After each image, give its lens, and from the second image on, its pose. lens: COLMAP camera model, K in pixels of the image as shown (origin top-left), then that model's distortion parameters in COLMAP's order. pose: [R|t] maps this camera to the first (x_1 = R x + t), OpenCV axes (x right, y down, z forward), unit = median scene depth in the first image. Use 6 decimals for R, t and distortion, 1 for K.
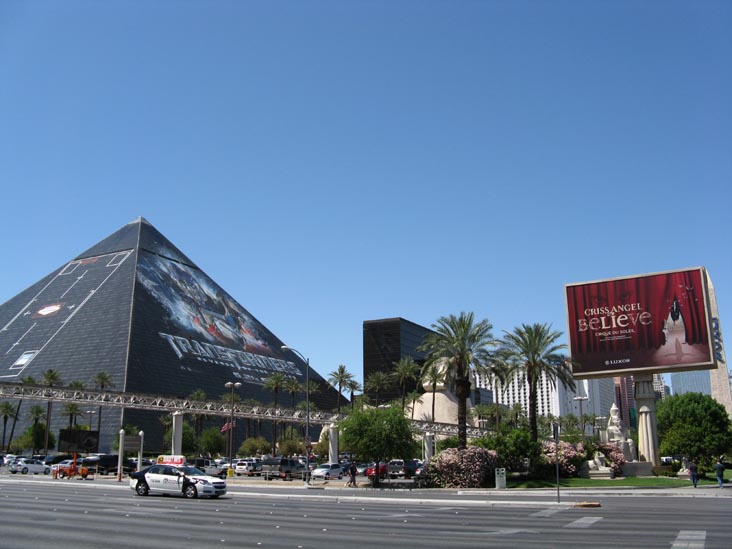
lens RADIAL K [[743.4, 0, 366.0], [0, 743.4, 274.5], [0, 0, 1]] dist [-0.190731, 0.207933]
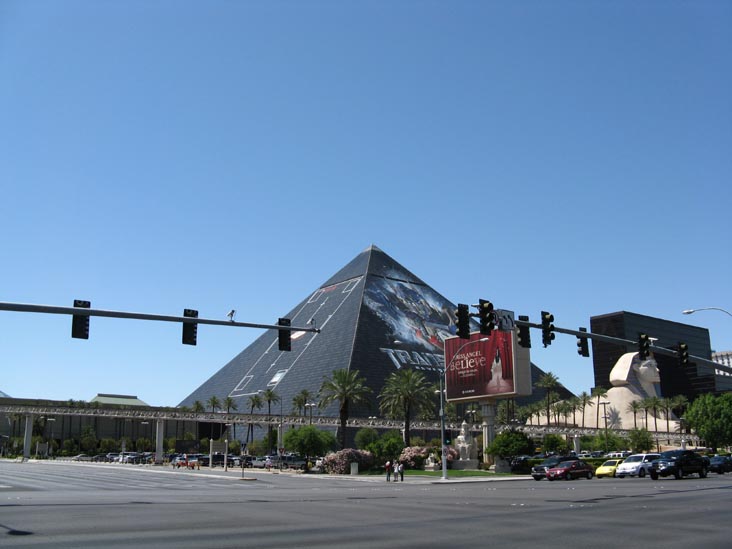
lens RADIAL K [[743.4, 0, 366.0], [0, 743.4, 274.5], [0, 0, 1]] dist [-0.190731, 0.207933]
pose [[0.915532, -0.099242, -0.389811, 0.155799], [0.103072, 0.994612, -0.011138, -0.024436], [0.388816, -0.029981, 0.920827, -0.090203]]
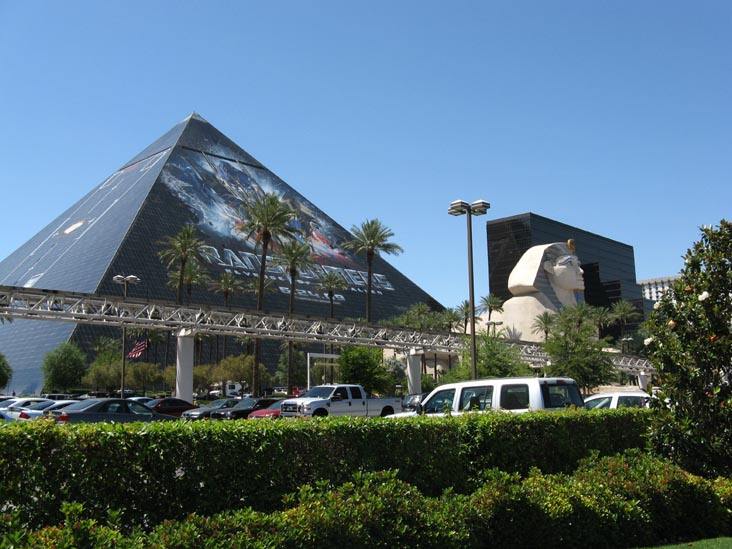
lens RADIAL K [[771.4, 0, 366.0], [0, 771.4, 274.5], [0, 0, 1]] dist [-0.208839, 0.226232]
pose [[0.960415, -0.054821, -0.273127, 0.126270], [0.078519, 0.993965, 0.076599, 0.063252], [0.267279, -0.095013, 0.958924, 0.242865]]
